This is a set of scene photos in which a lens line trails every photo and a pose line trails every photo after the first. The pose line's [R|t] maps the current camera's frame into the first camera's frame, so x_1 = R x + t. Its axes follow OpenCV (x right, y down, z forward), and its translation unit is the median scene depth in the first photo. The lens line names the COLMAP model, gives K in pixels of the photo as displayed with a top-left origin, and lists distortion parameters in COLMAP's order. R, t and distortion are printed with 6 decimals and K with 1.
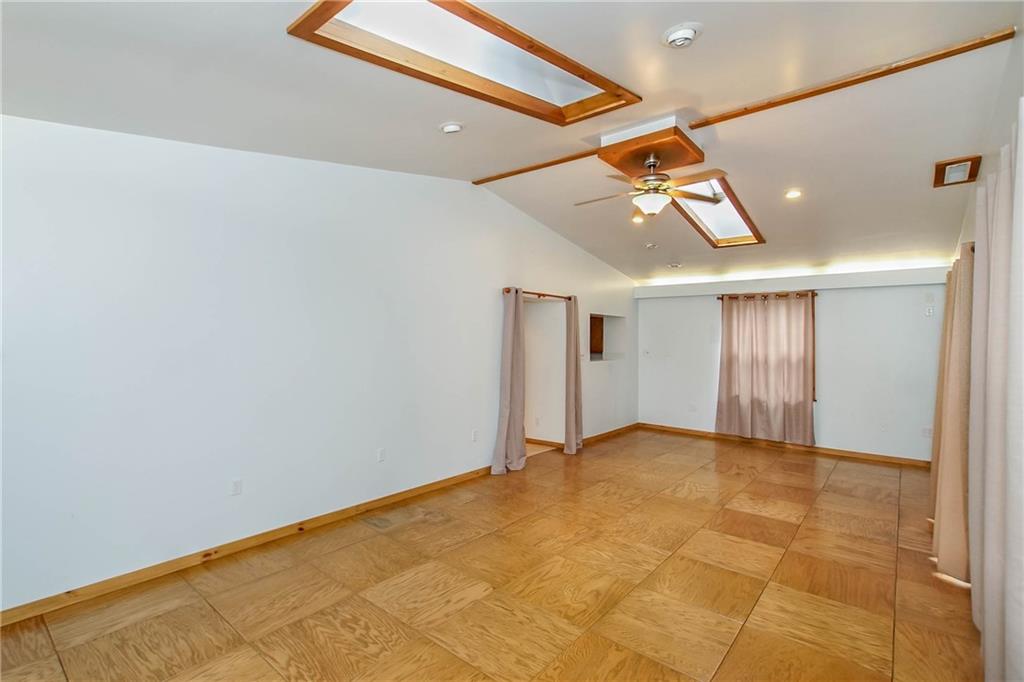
lens RADIAL K [[478.0, 0, 502.8], [0, 478.0, 324.8], [0, 0, 1]] dist [-0.017548, 0.021029]
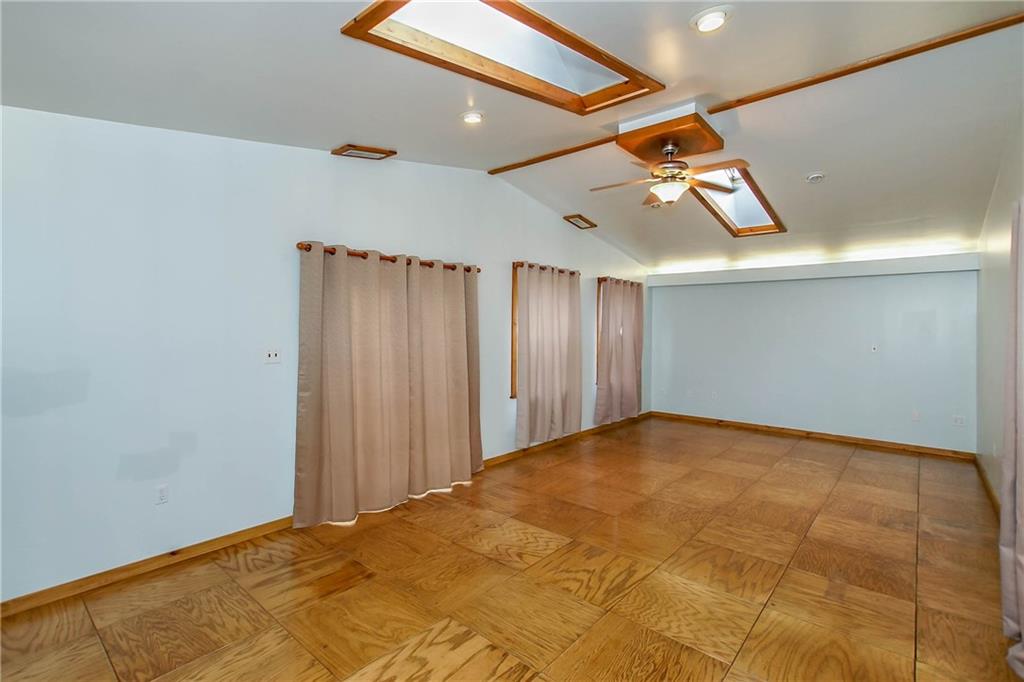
lens RADIAL K [[478.0, 0, 502.8], [0, 478.0, 324.8], [0, 0, 1]] dist [-0.017548, 0.021029]
pose [[-0.999521, -0.022139, 0.021610, 0.537700], [-0.022869, 0.999156, -0.034134, 0.056693], [-0.020836, -0.034612, -0.999184, 1.691507]]
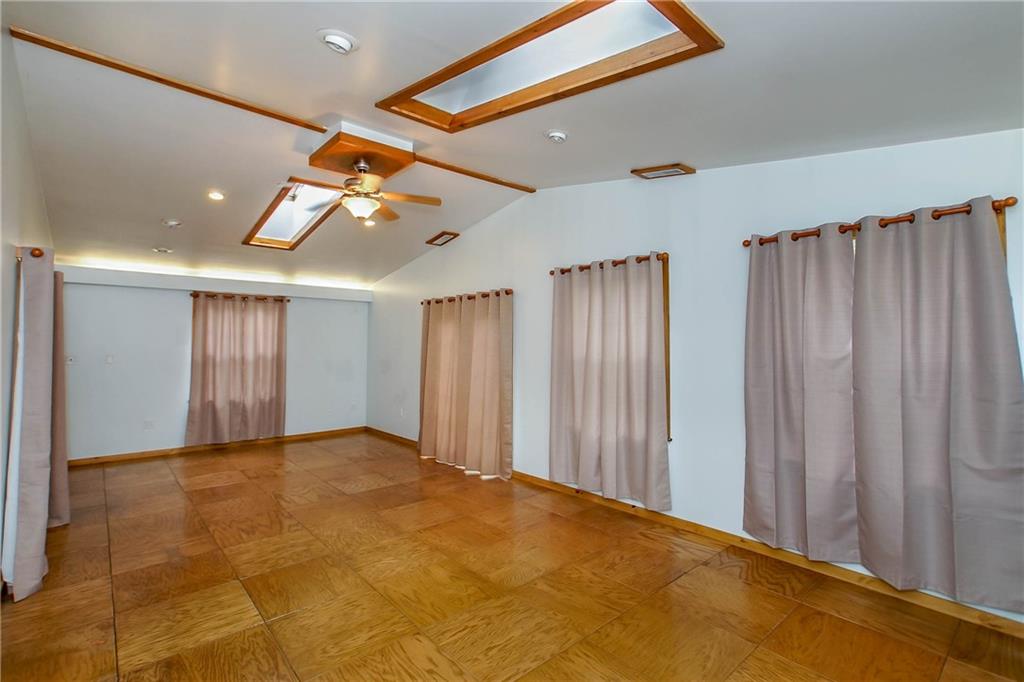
lens RADIAL K [[478.0, 0, 502.8], [0, 478.0, 324.8], [0, 0, 1]] dist [-0.017548, 0.021029]
pose [[0.157807, 0.028690, 0.987053, -0.536007], [-0.027786, 0.999311, -0.024604, 0.010058], [-0.987079, -0.023544, 0.158495, 0.457226]]
